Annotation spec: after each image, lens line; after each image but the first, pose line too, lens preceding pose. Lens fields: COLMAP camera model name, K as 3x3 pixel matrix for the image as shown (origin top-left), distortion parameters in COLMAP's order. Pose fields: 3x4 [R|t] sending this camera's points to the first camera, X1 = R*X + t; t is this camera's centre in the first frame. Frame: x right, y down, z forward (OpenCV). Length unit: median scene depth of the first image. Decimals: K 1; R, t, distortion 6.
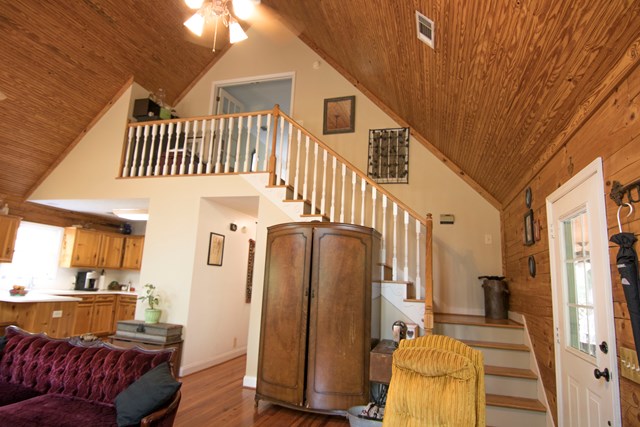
lens RADIAL K [[377.1, 0, 319.9], [0, 377.1, 213.9], [0, 0, 1]] dist [-0.029524, -0.002256]
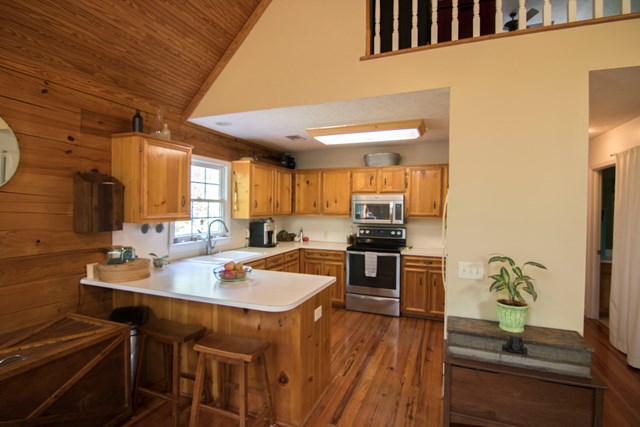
lens RADIAL K [[325.3, 0, 316.0], [0, 325.3, 213.9], [0, 0, 1]] dist [-0.003086, -0.000656]
pose [[0.993789, -0.040265, -0.103739, -0.465471], [0.059363, 0.980341, 0.188171, 0.026727], [0.094123, -0.193161, 0.976642, 0.398604]]
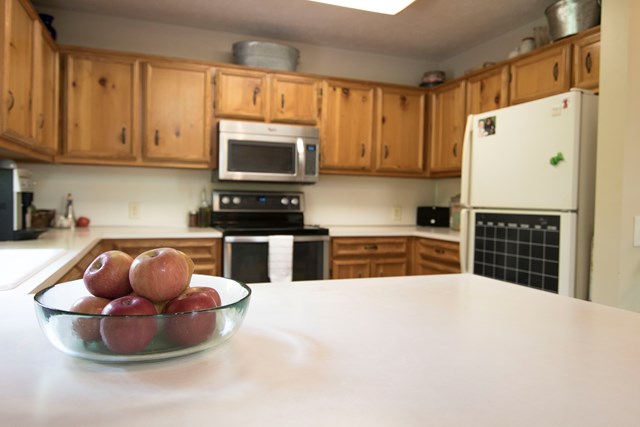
lens RADIAL K [[436.4, 0, 316.9], [0, 436.4, 219.1], [0, 0, 1]] dist [-0.037568, -0.003384]
pose [[0.790092, -0.063651, 0.609675, -0.650739], [-0.082676, 0.974442, 0.208874, 0.117578], [-0.607388, -0.215435, 0.764636, 0.669607]]
